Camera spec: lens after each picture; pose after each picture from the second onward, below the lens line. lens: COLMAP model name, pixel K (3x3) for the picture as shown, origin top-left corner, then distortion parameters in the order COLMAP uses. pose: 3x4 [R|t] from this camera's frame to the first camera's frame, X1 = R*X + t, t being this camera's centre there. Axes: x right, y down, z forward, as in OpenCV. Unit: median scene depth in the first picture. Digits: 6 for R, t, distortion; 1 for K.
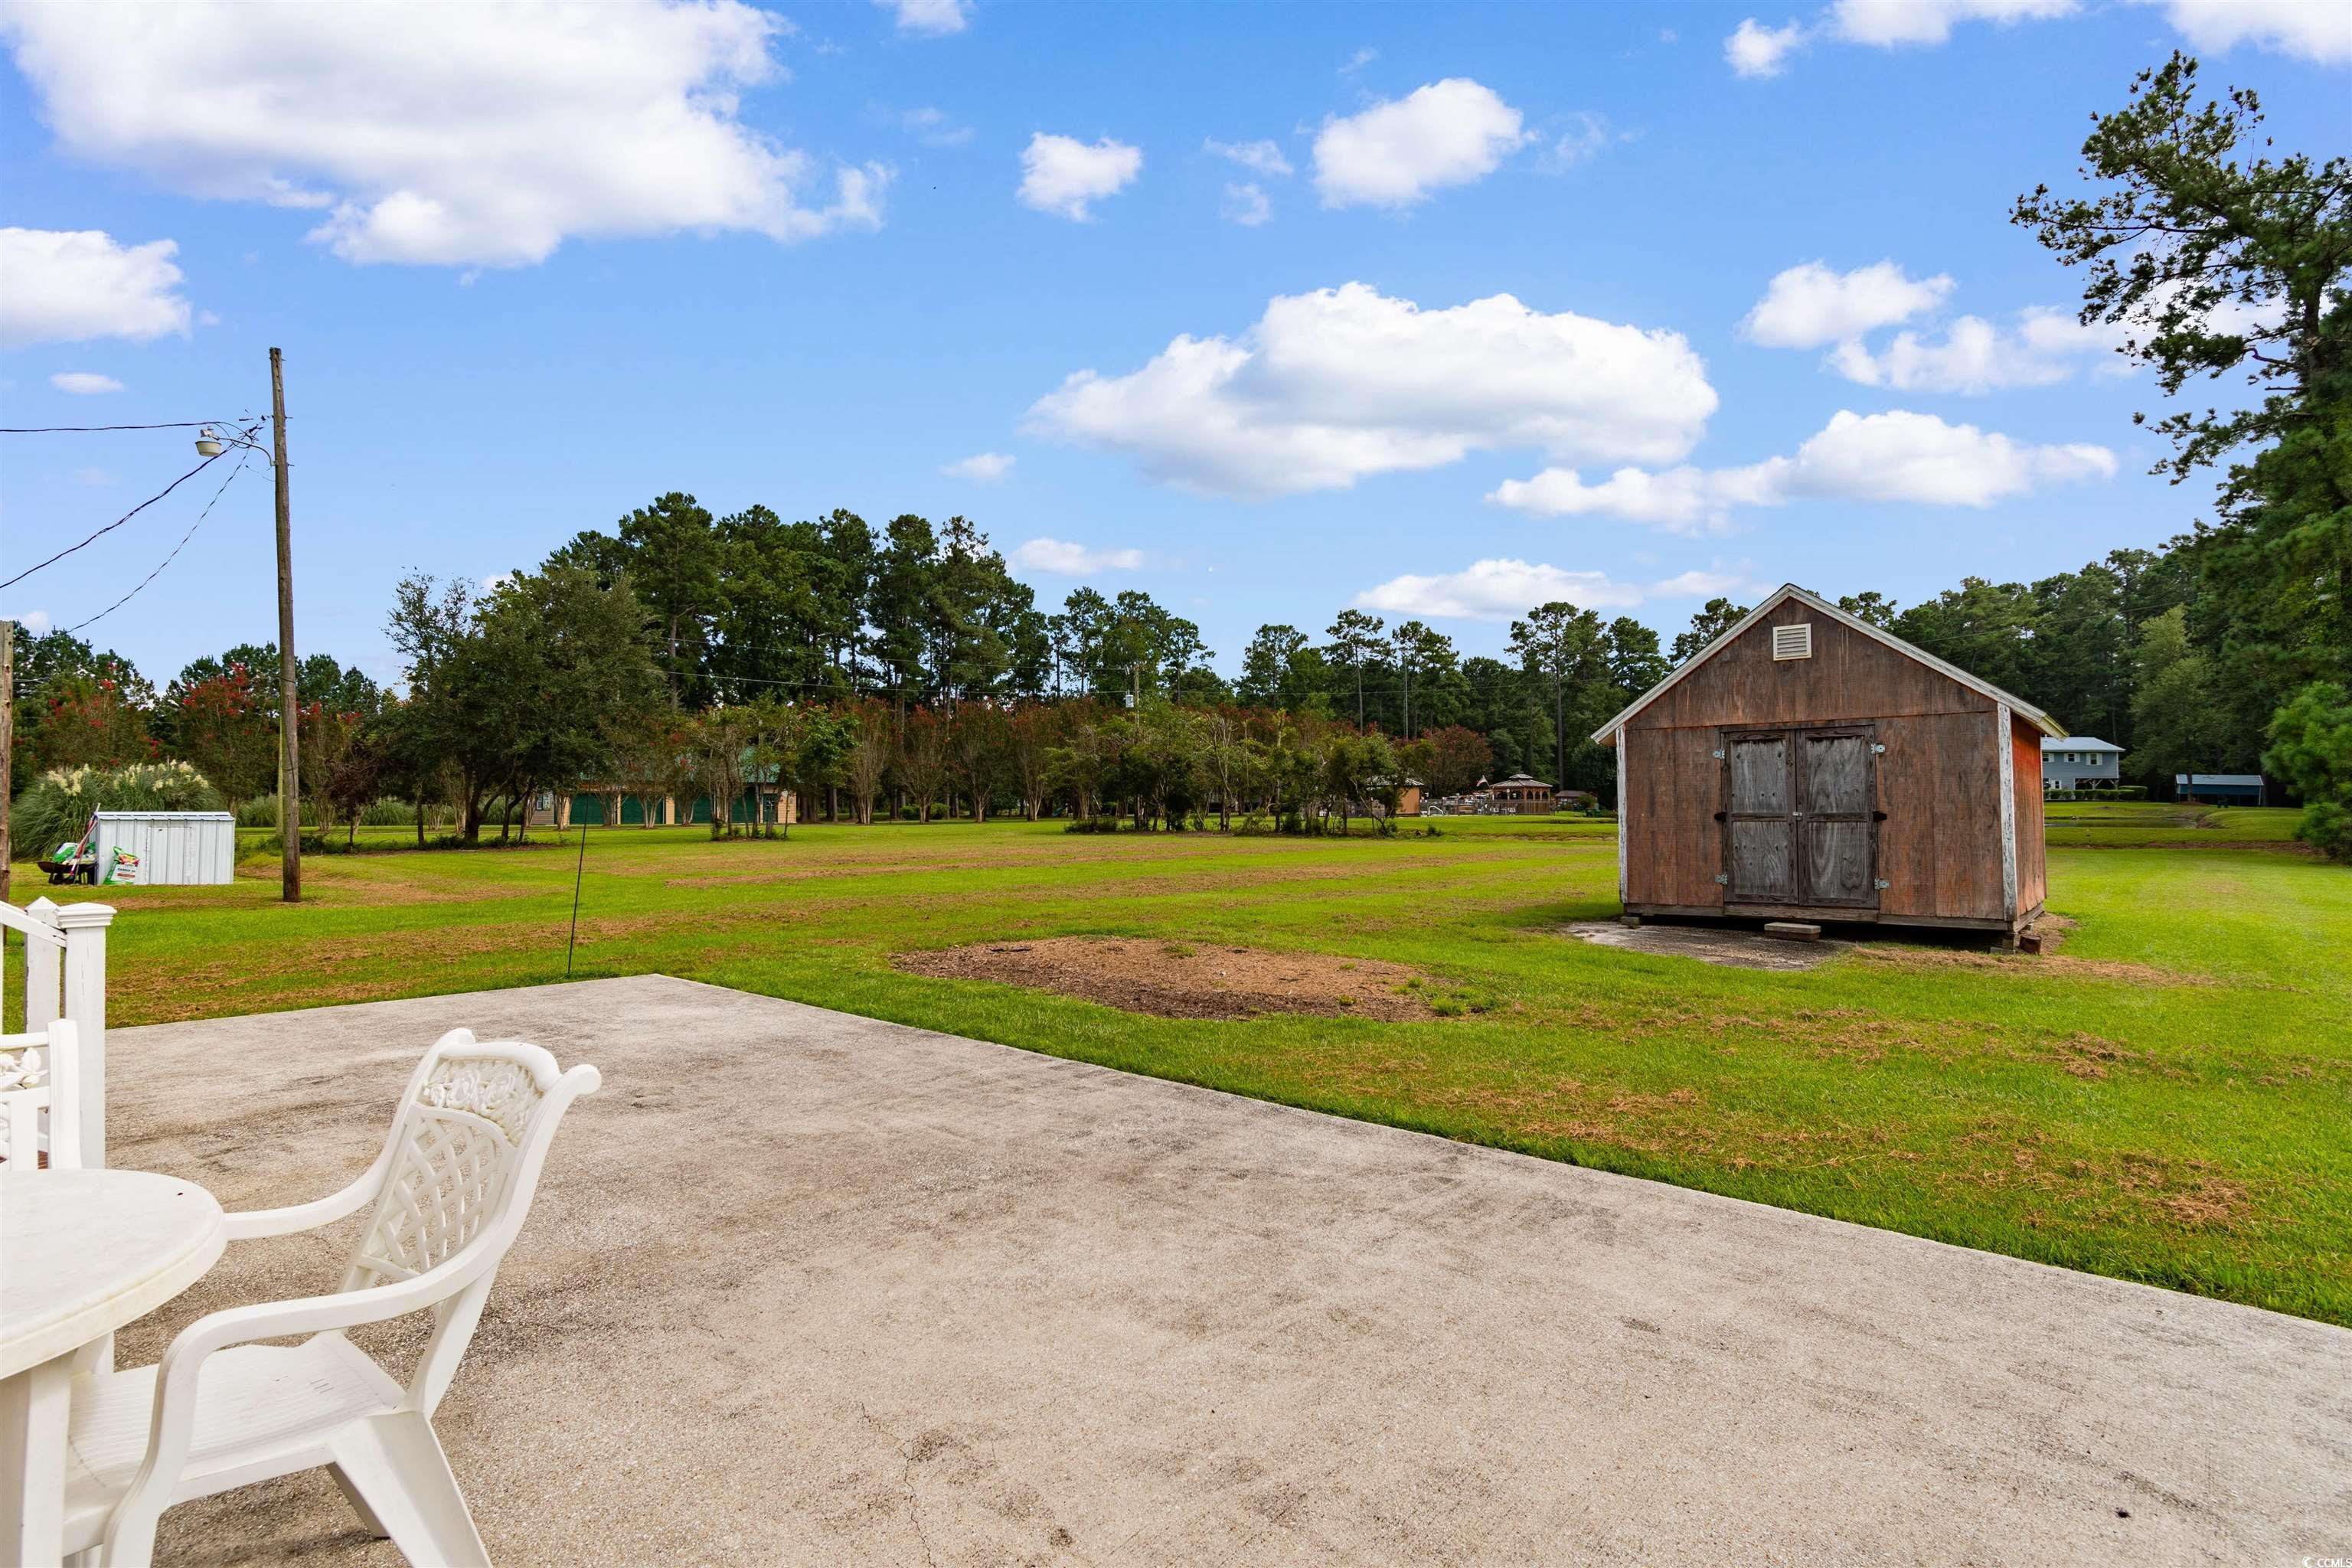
lens RADIAL K [[1183.1, 0, 1175.5], [0, 1183.1, 783.1], [0, 0, 1]] dist [0.002933, 0.000350]
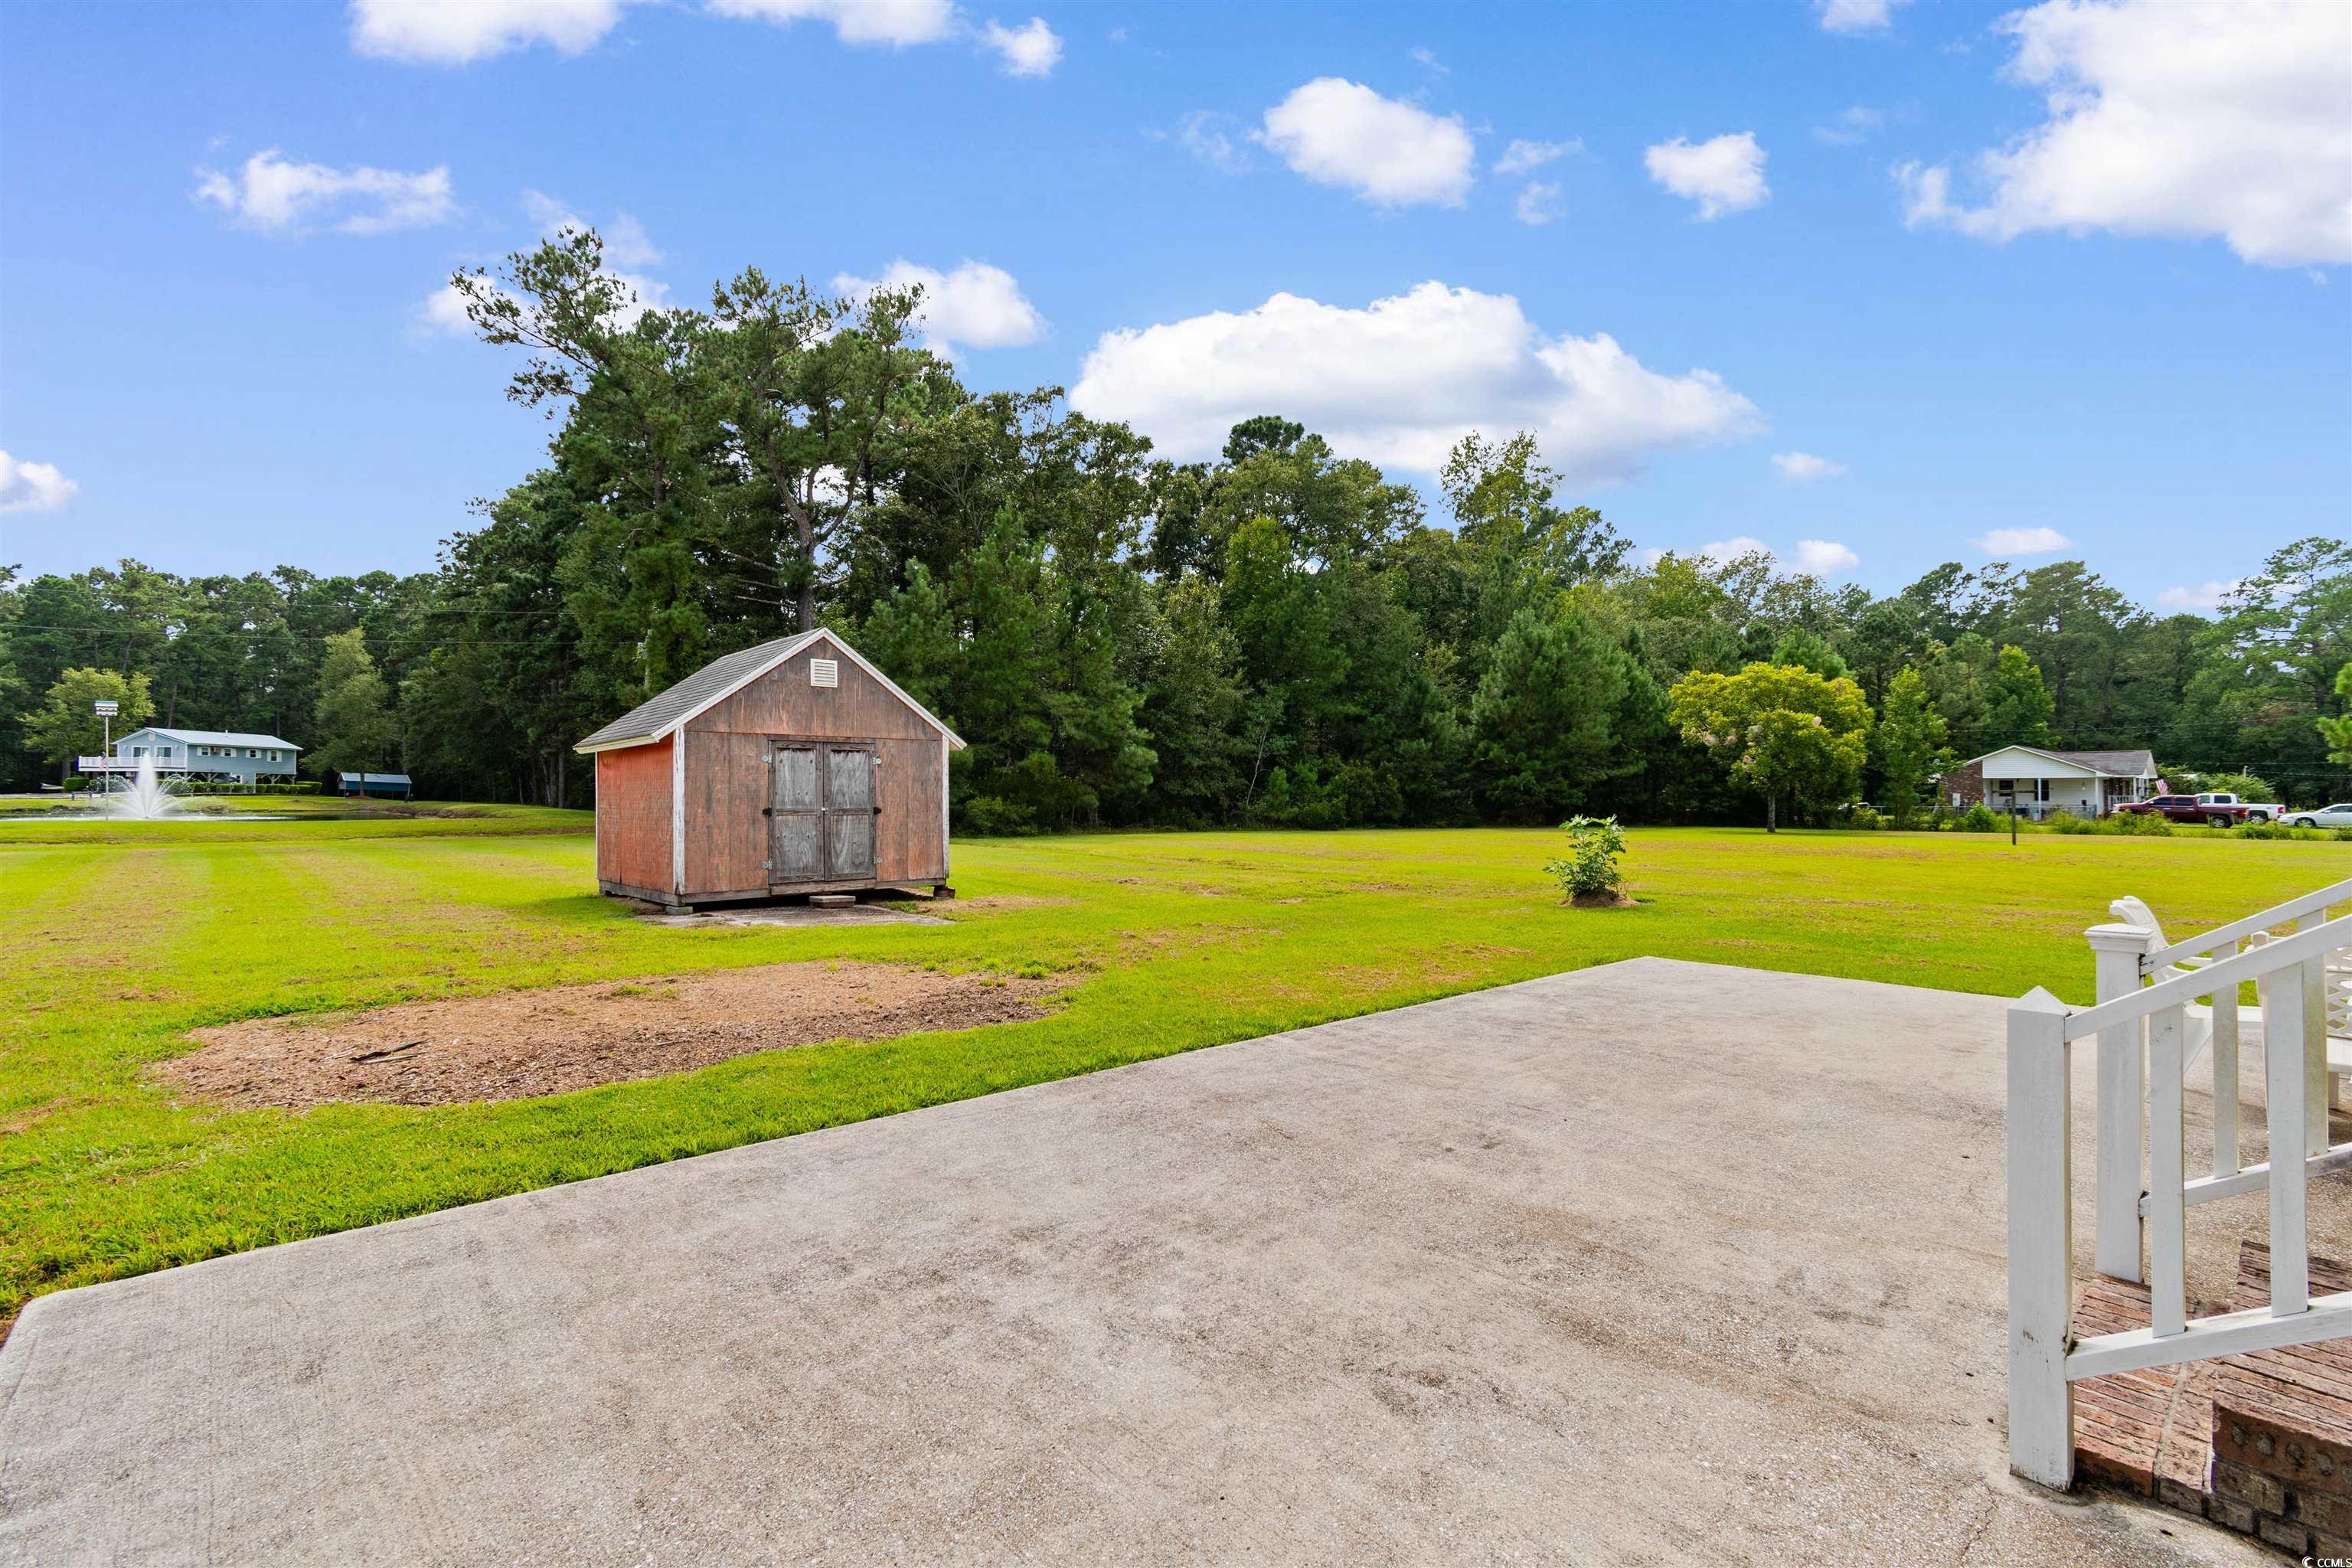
lens RADIAL K [[1050.0, 0, 1183.2], [0, 1050.0, 781.7], [0, 0, 1]] dist [0.002238, -0.002606]
pose [[0.134299, 0.019698, 0.990745, -0.543176], [-0.022376, 0.999608, -0.016841, 0.007208], [-0.990688, -0.019908, 0.134687, 0.475574]]
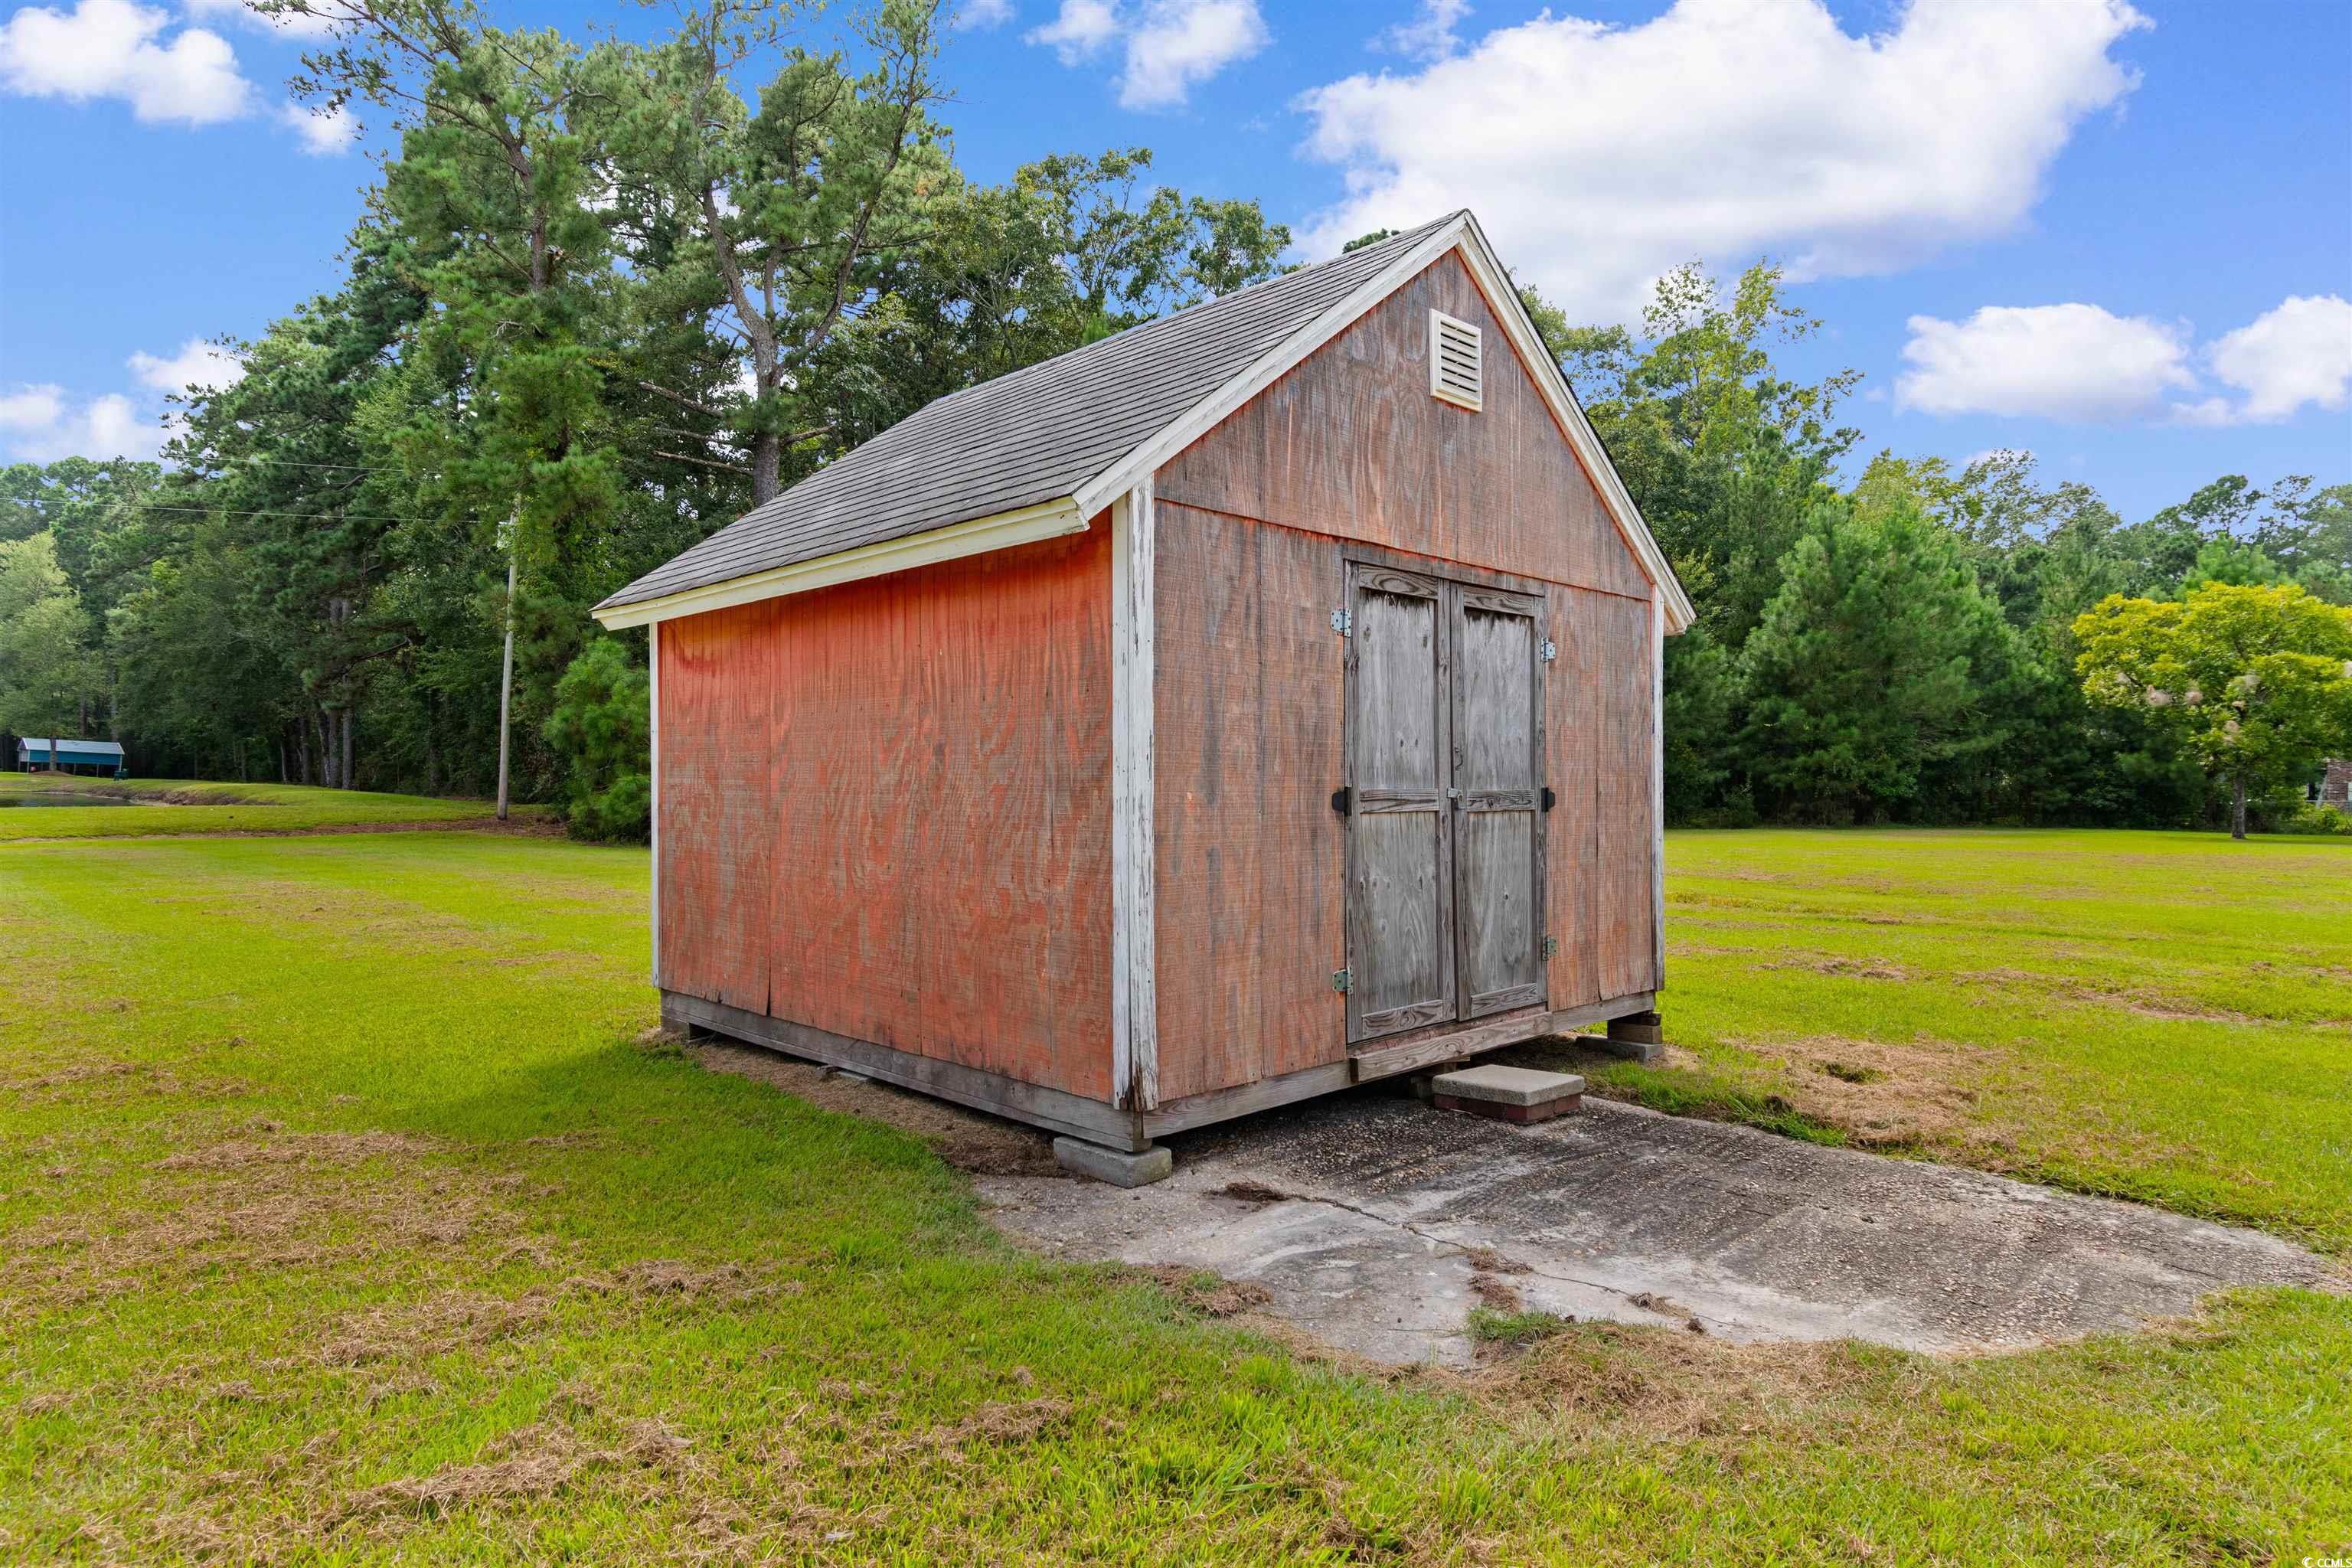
lens RADIAL K [[1332.5, 0, 1178.3], [0, 1332.5, 776.0], [0, 0, 1]] dist [-0.000133, -0.002833]
pose [[0.098470, 0.010445, 0.995085, 0.069557], [-0.029139, 0.999546, -0.007608, 0.026651], [-0.994713, -0.028247, 0.098729, 1.062060]]
